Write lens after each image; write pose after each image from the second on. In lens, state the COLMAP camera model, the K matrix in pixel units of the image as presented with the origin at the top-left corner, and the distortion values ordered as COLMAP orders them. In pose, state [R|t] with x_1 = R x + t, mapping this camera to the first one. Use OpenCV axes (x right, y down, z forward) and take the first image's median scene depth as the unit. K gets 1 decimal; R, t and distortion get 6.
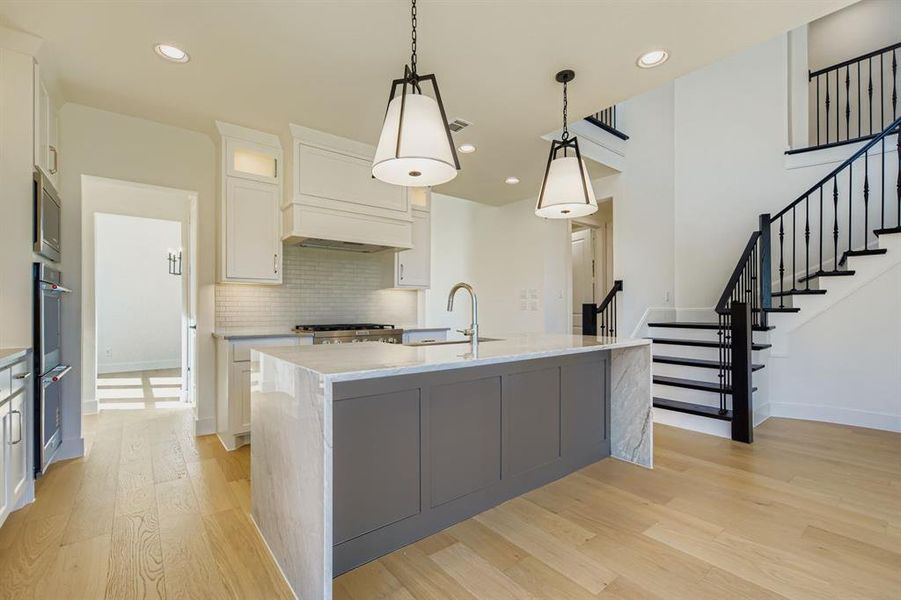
lens RADIAL K [[392.7, 0, 452.2], [0, 392.7, 304.3], [0, 0, 1]] dist [0.000961, -0.000062]
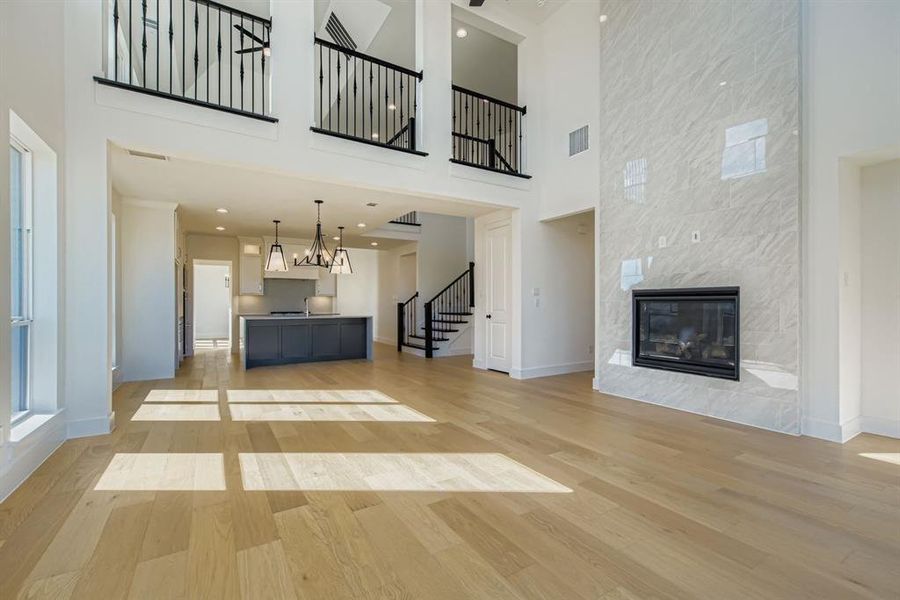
lens RADIAL K [[392.3, 0, 448.5], [0, 392.3, 302.5], [0, 0, 1]] dist [0.000961, -0.000062]
pose [[0.991709, 0.004419, -0.128427, 1.164271], [-0.004208, 0.999989, 0.001909, -0.015136], [0.128434, -0.001353, 0.991717, -1.466696]]
